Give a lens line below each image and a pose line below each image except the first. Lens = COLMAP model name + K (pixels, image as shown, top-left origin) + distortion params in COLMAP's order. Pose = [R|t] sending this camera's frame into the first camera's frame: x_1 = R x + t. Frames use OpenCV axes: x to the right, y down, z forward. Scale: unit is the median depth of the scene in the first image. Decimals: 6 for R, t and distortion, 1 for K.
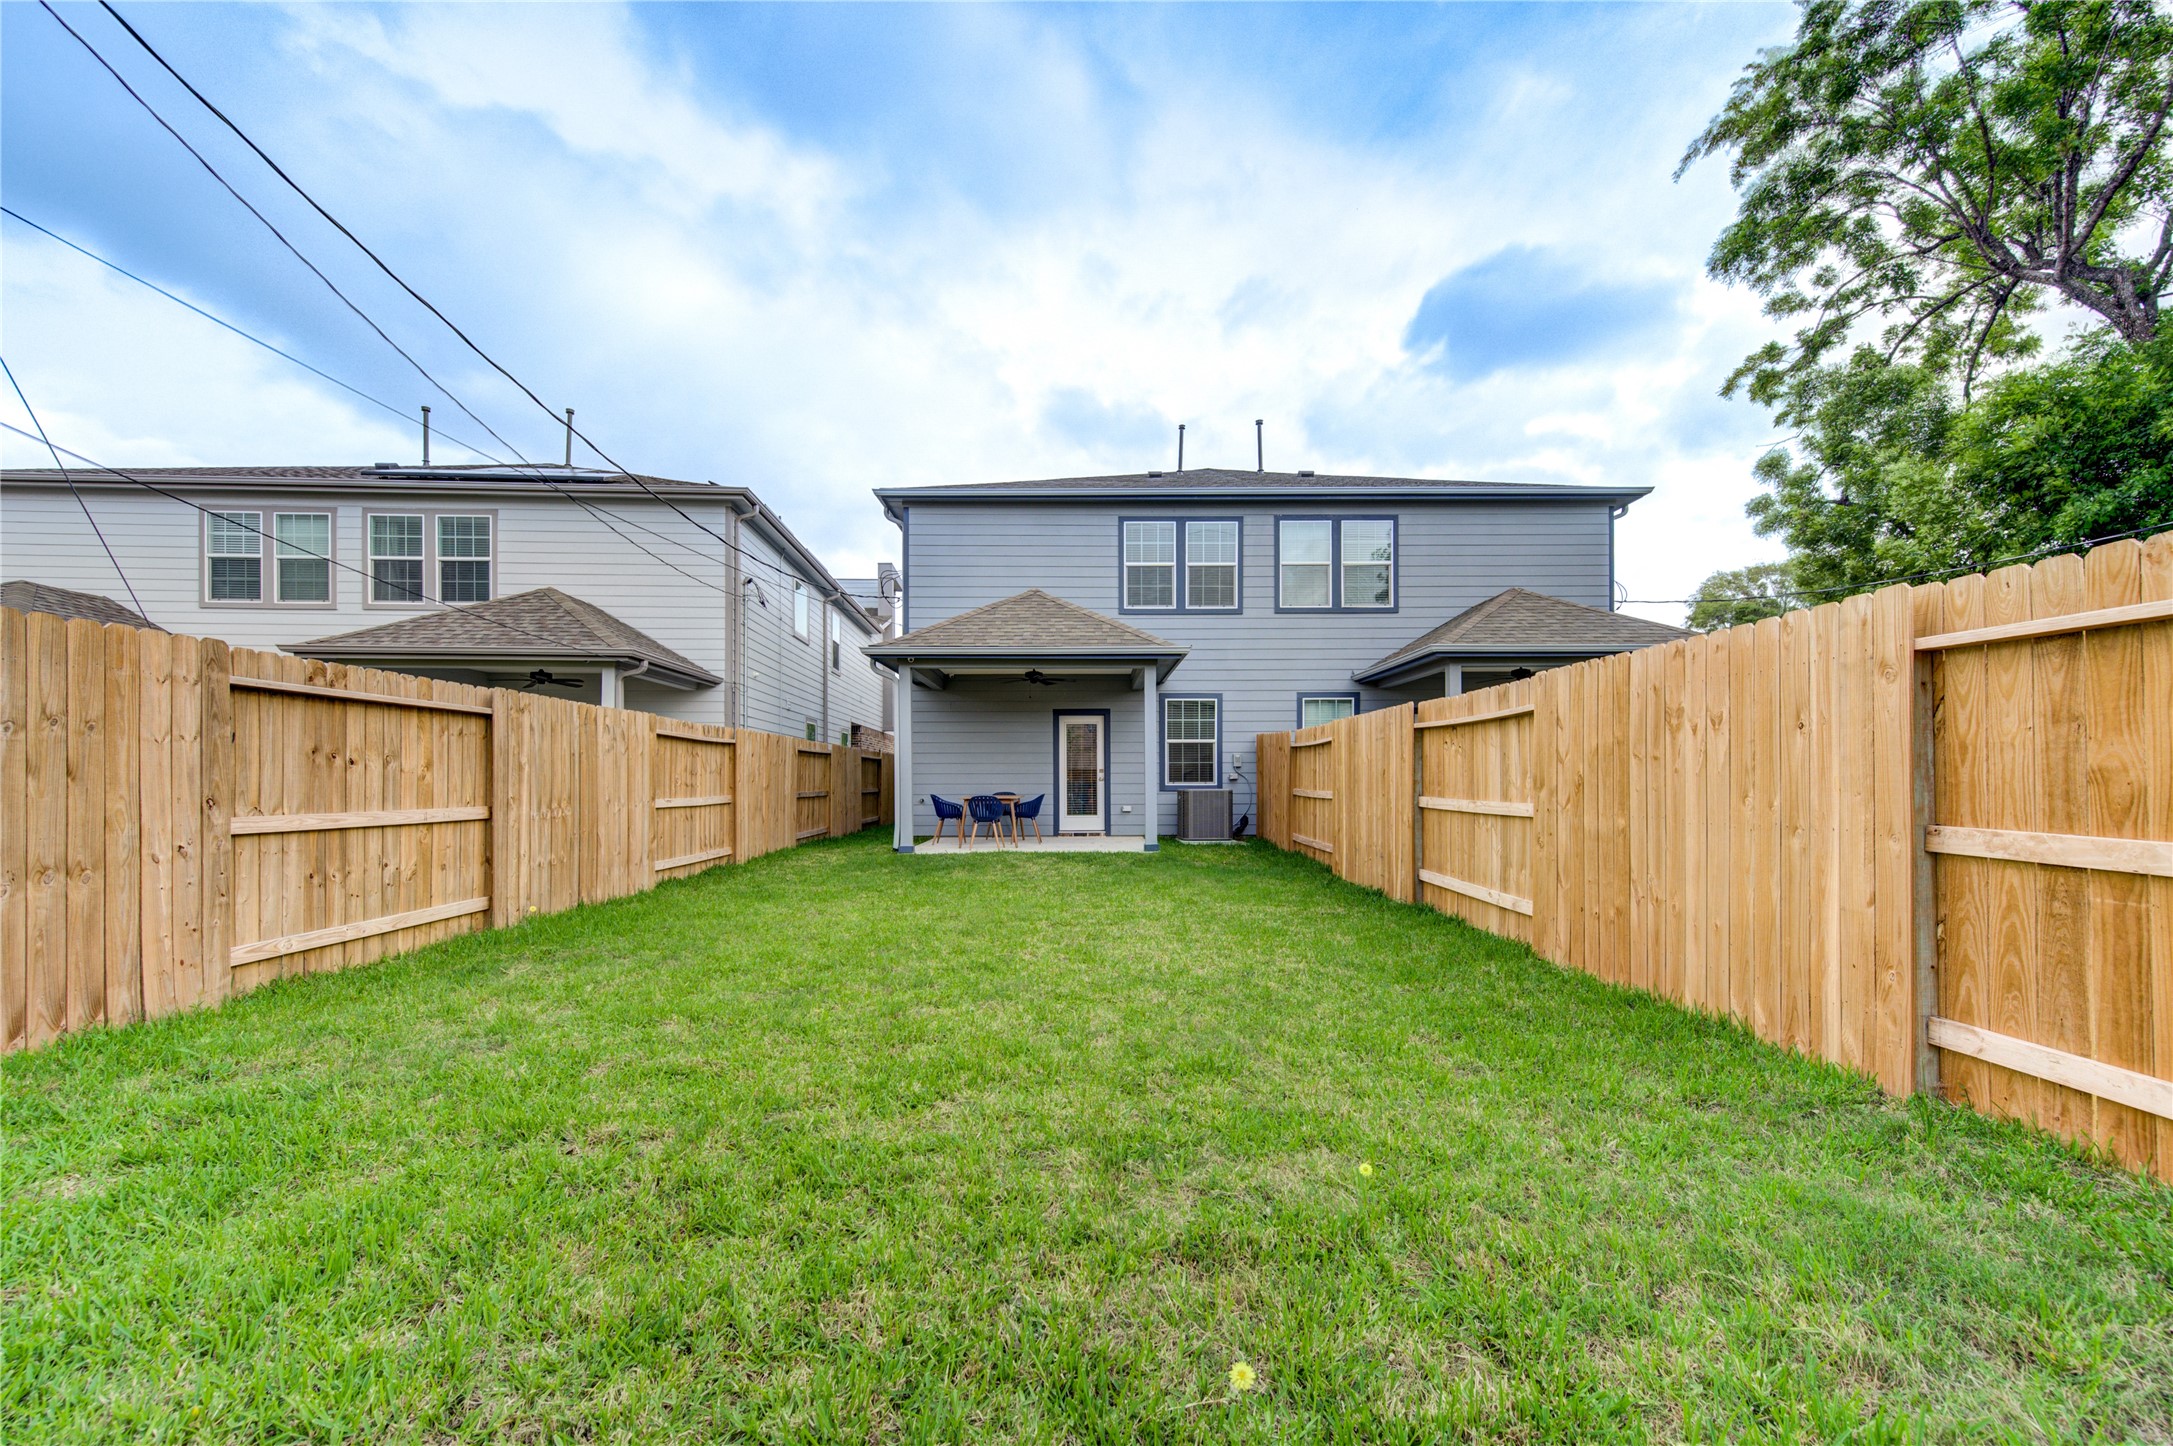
lens RADIAL K [[866.2, 0, 1115.8], [0, 866.2, 774.3], [0, 0, 1]] dist [0.000898, 0.000280]
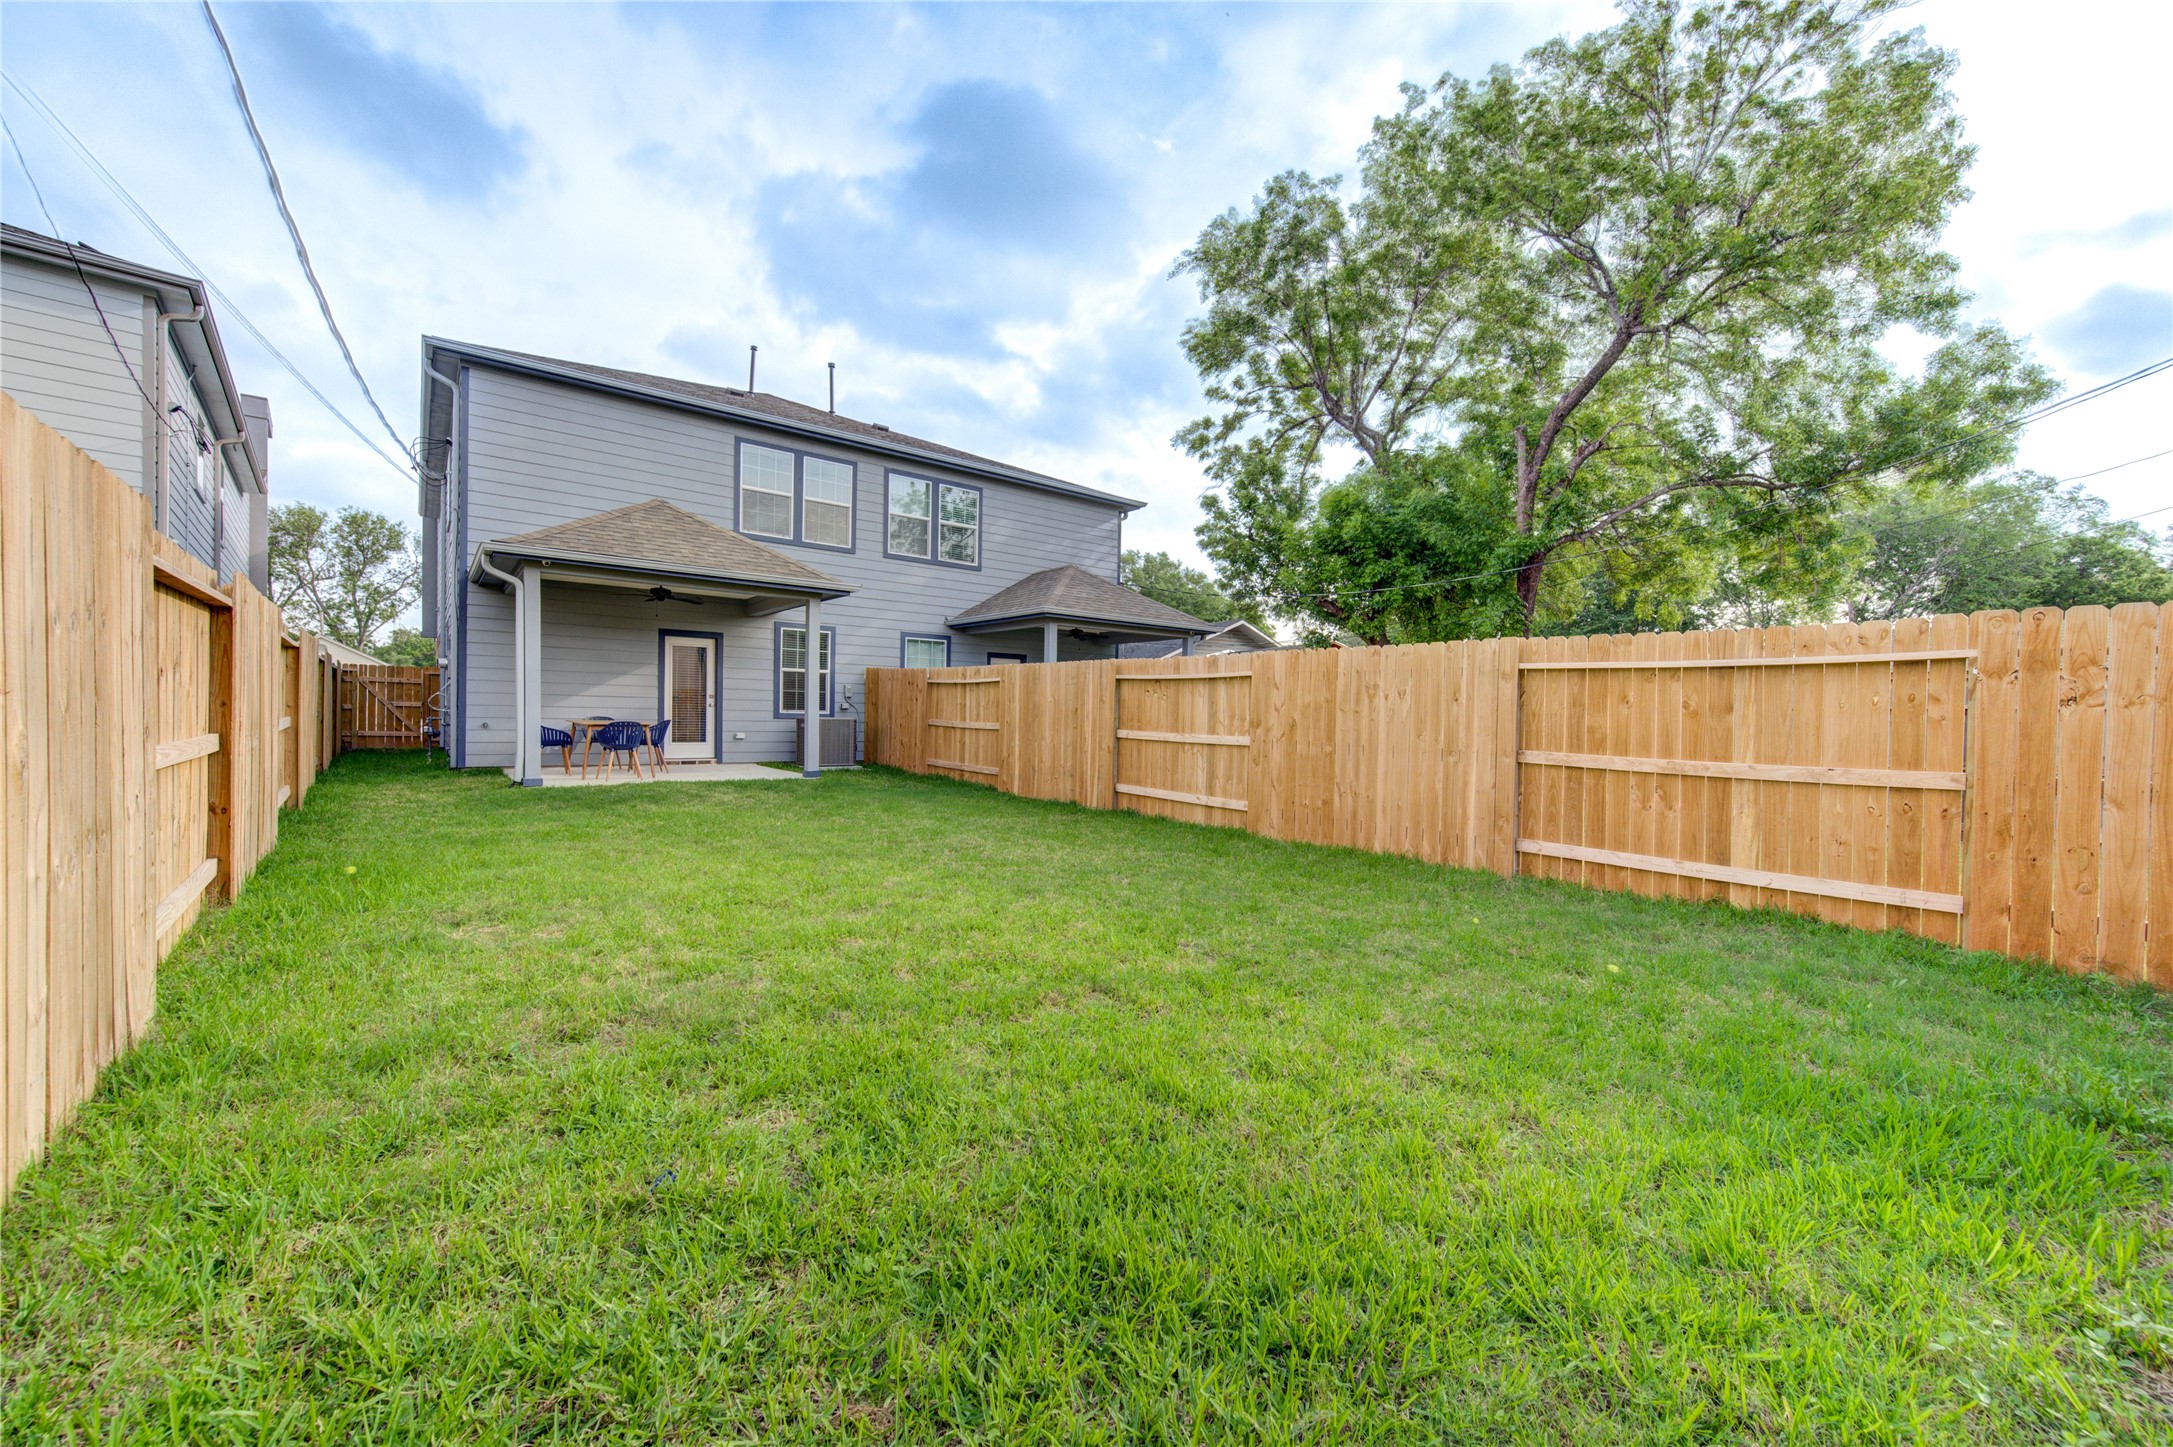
lens RADIAL K [[831.1, 0, 1097.2], [0, 831.1, 722.5], [0, 0, 1]] dist [-0.001032, -0.000058]
pose [[0.786446, 0.015263, 0.617470, -0.258072], [-0.030915, 0.999414, 0.014670, -0.001869], [-0.616885, -0.030626, 0.786457, 0.004259]]
